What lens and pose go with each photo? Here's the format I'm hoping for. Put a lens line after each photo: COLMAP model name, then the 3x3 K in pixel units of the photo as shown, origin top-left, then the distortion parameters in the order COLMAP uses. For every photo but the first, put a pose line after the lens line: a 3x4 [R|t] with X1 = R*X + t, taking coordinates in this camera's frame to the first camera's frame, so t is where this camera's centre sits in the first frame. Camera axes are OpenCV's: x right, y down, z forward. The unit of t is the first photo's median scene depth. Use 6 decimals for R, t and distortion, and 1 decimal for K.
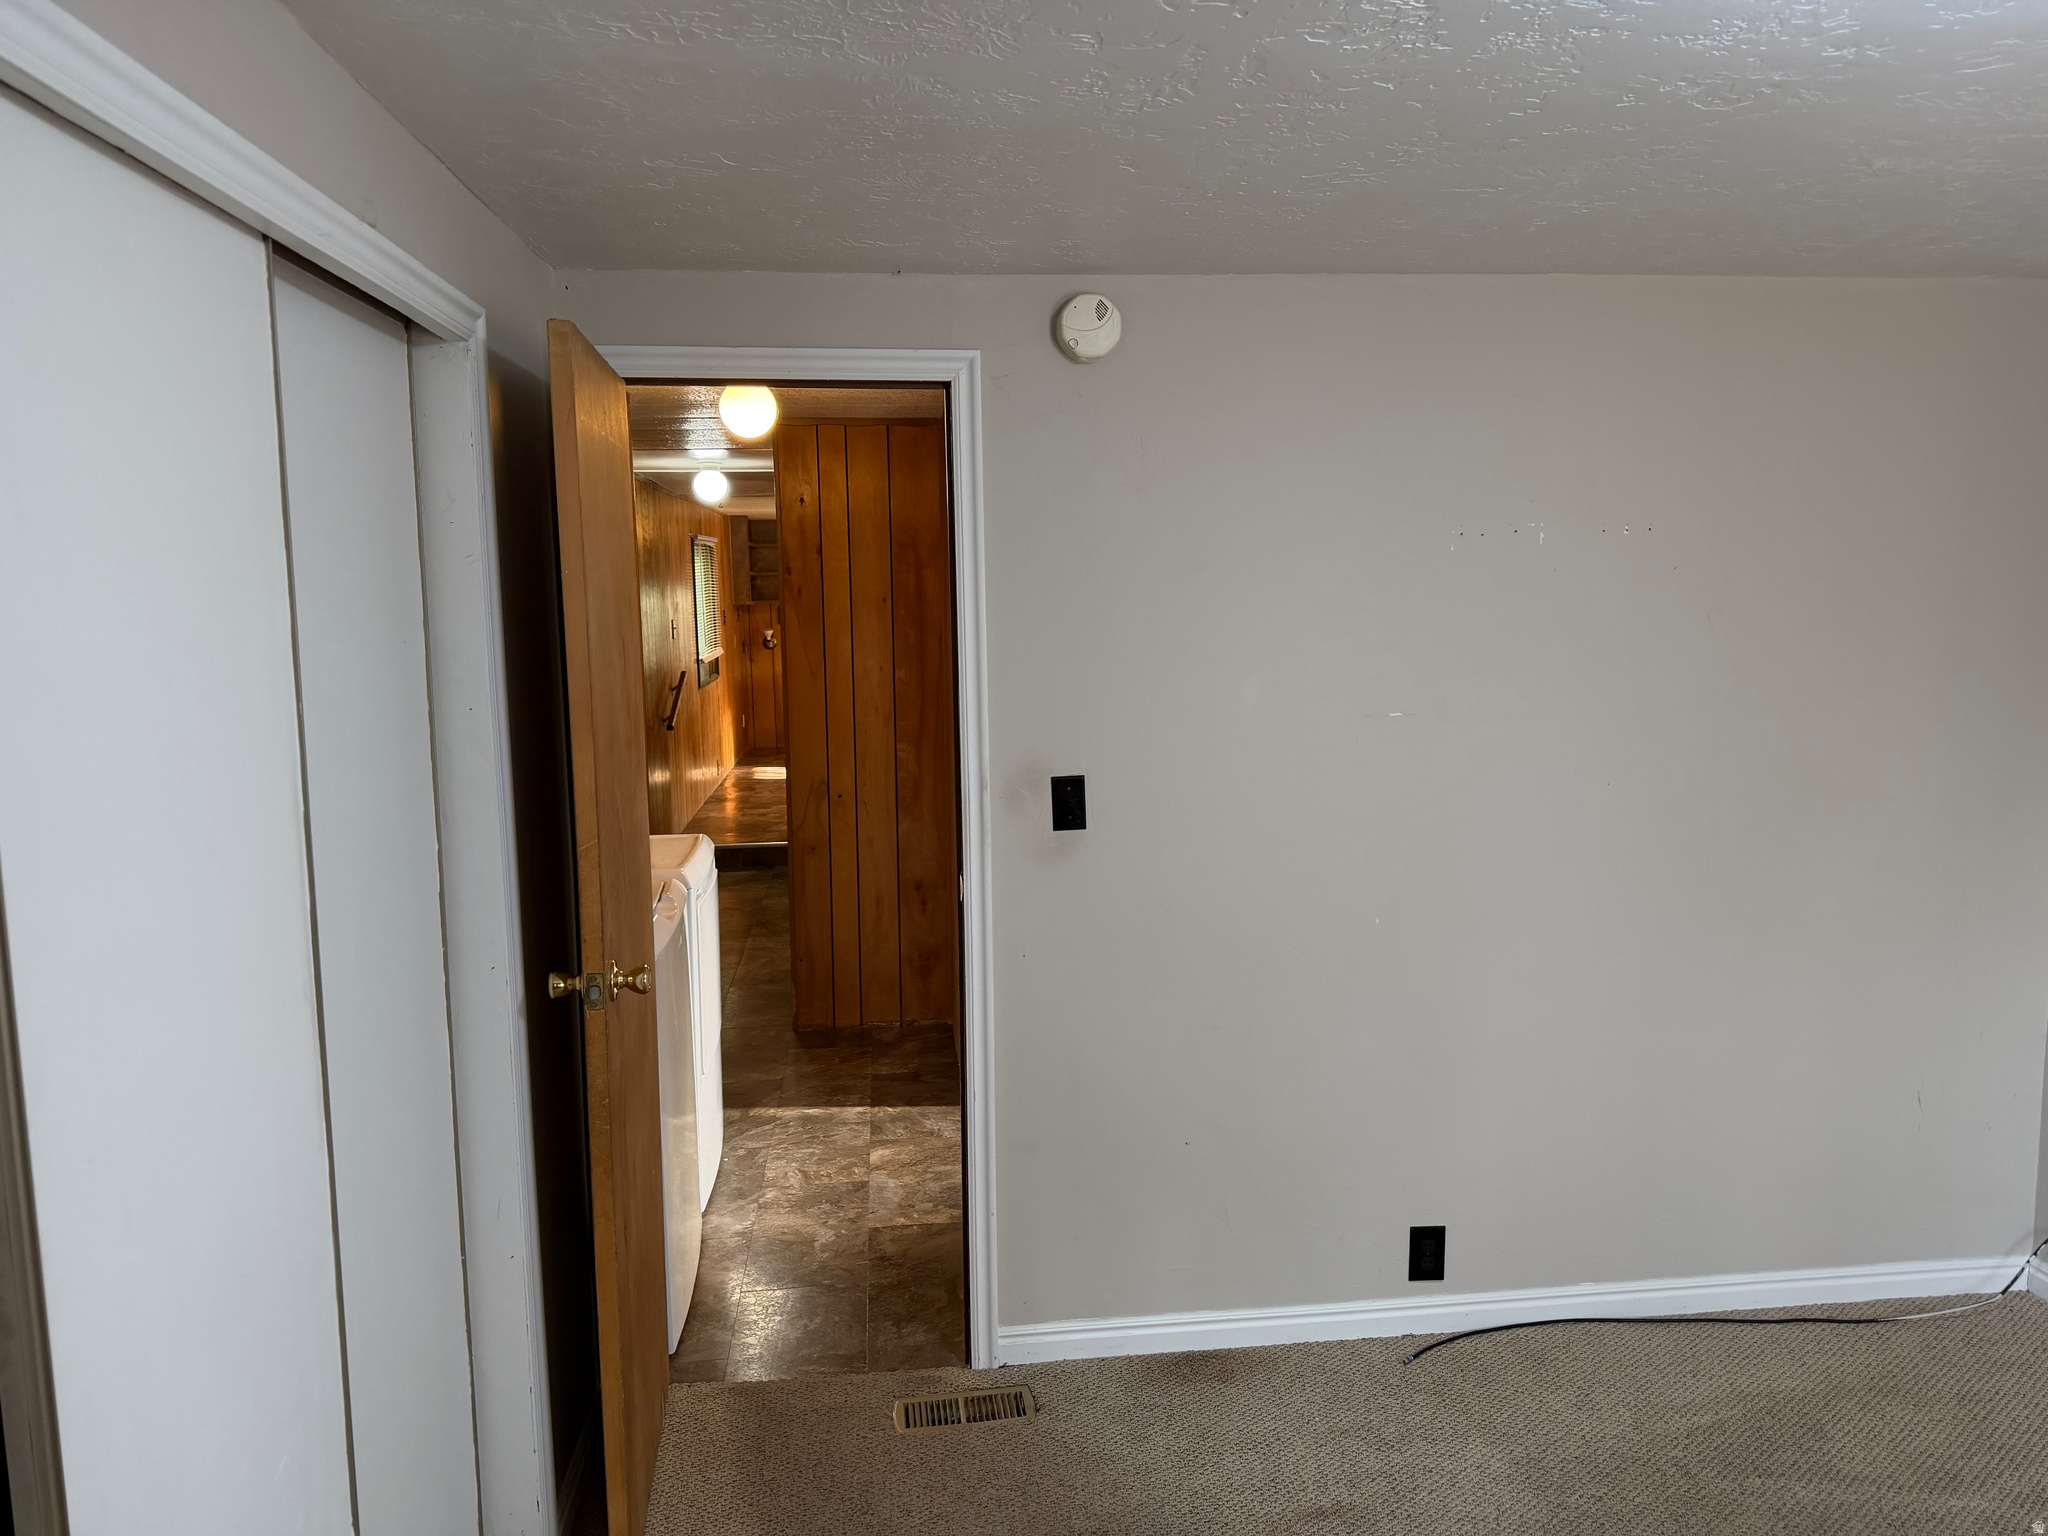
lens RADIAL K [[1437.1, 0, 1011.6], [0, 1437.1, 769.0], [0, 0, 1]] dist [0.079503, -0.096270]
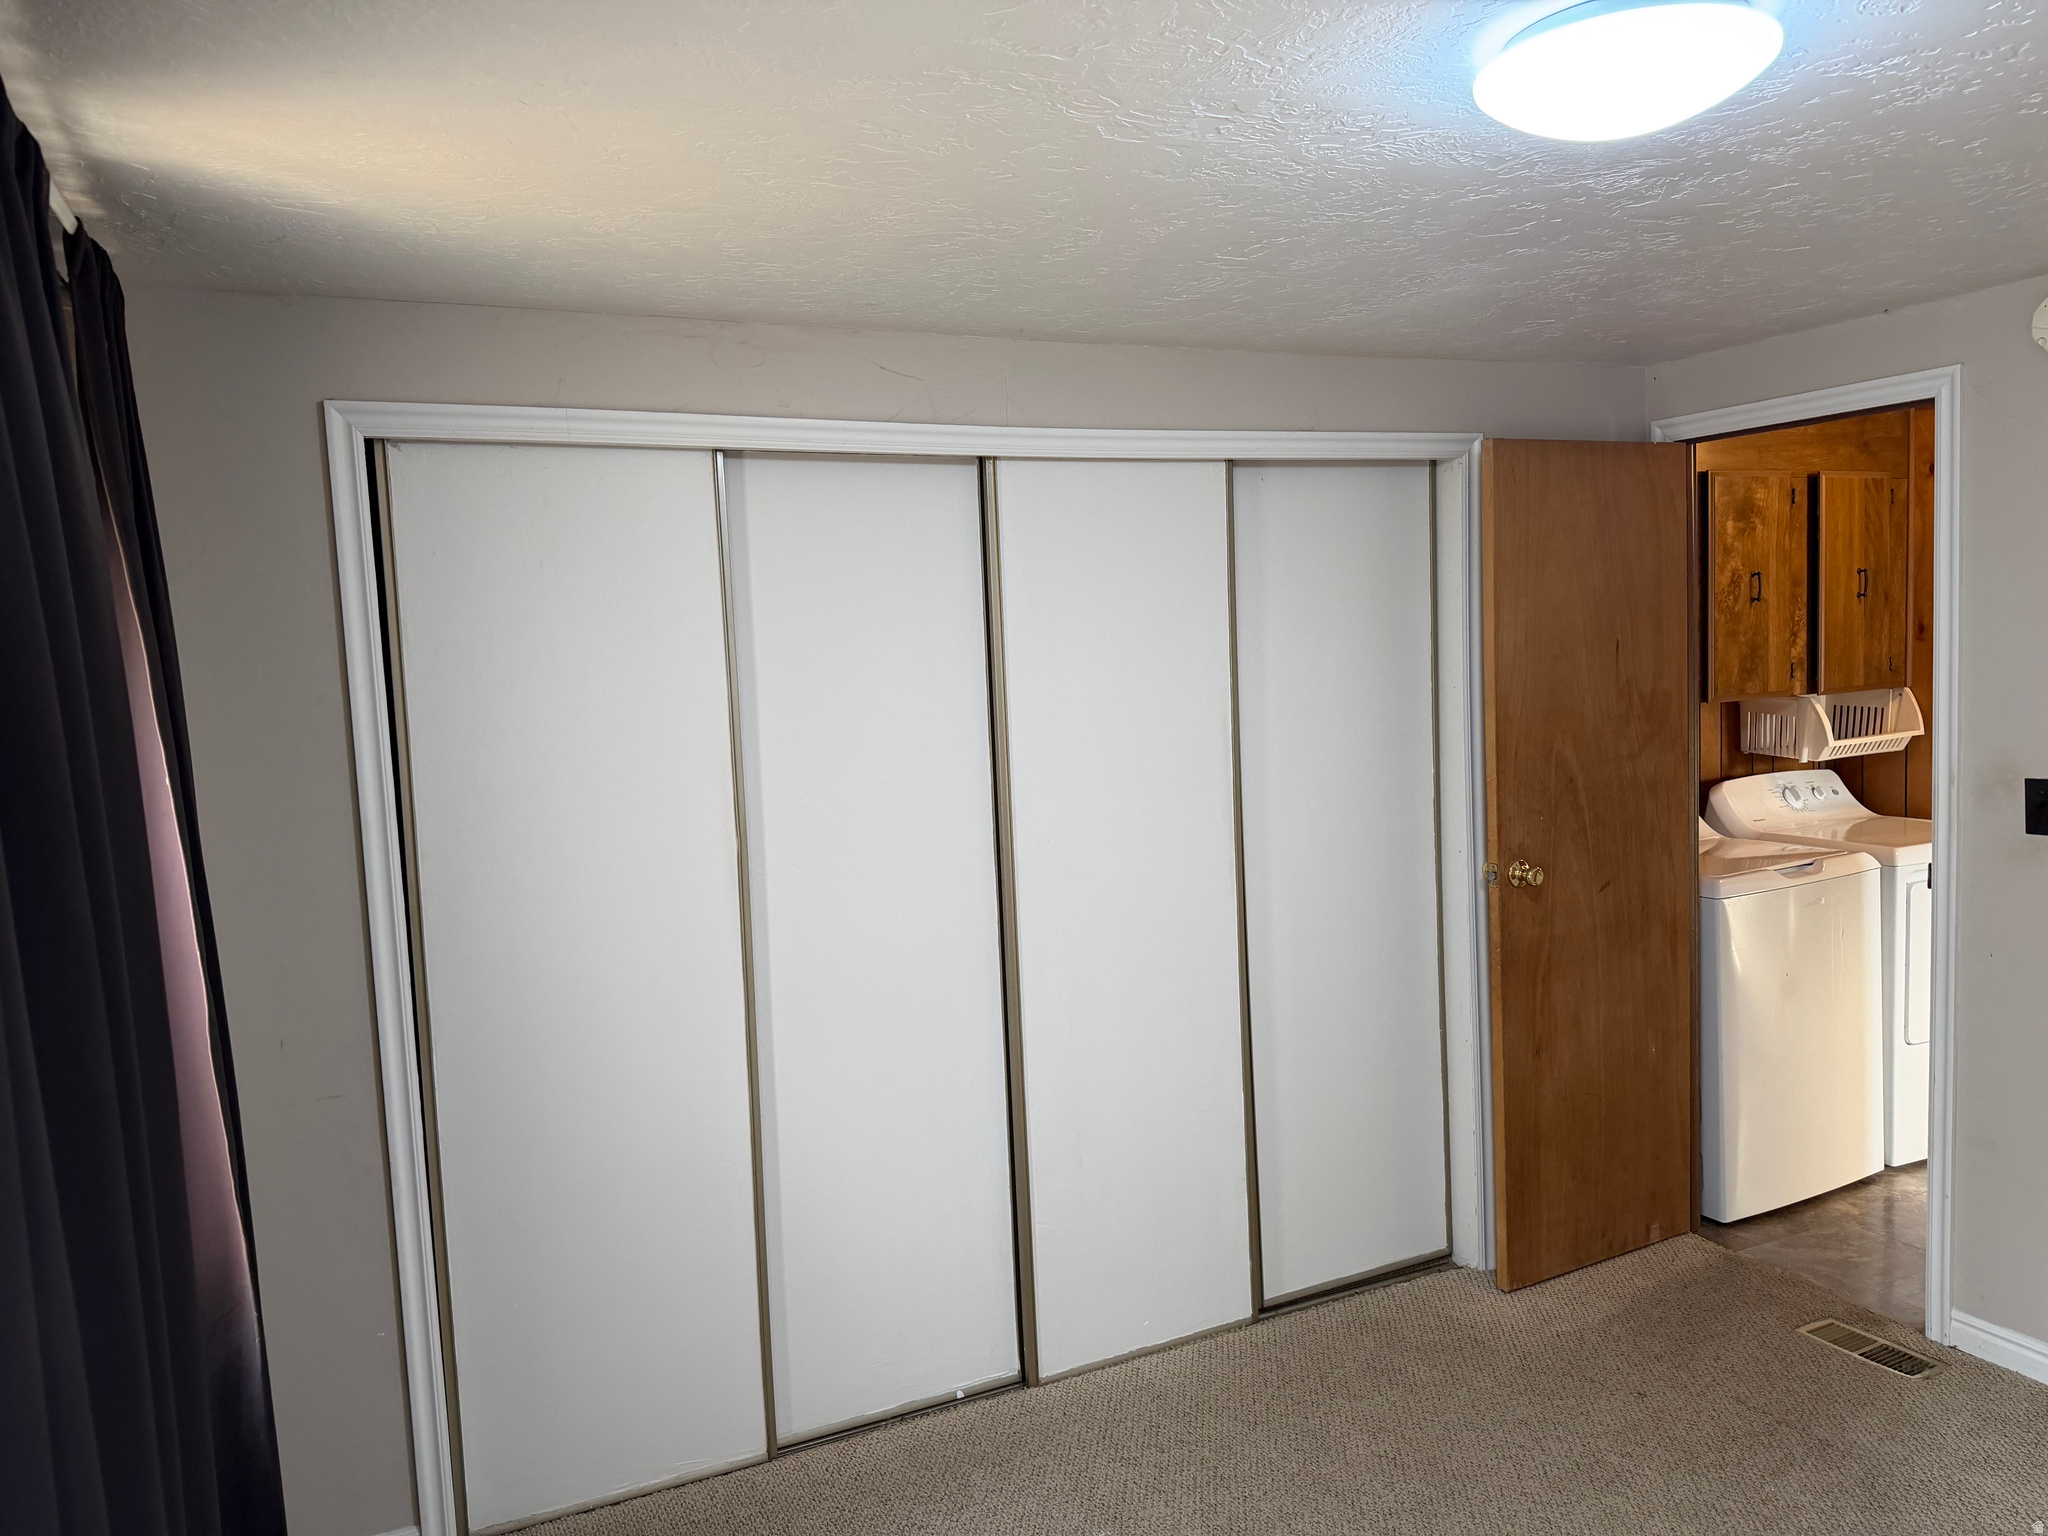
lens RADIAL K [[1437.1, 0, 1030.4], [0, 1437.1, 770.8], [0, 0, 1]] dist [0.079503, -0.096270]
pose [[0.325041, 0.082969, -0.942053, 0.781028], [-0.072422, 0.995403, 0.062679, -0.013552], [0.942923, 0.047852, 0.329556, 0.028671]]
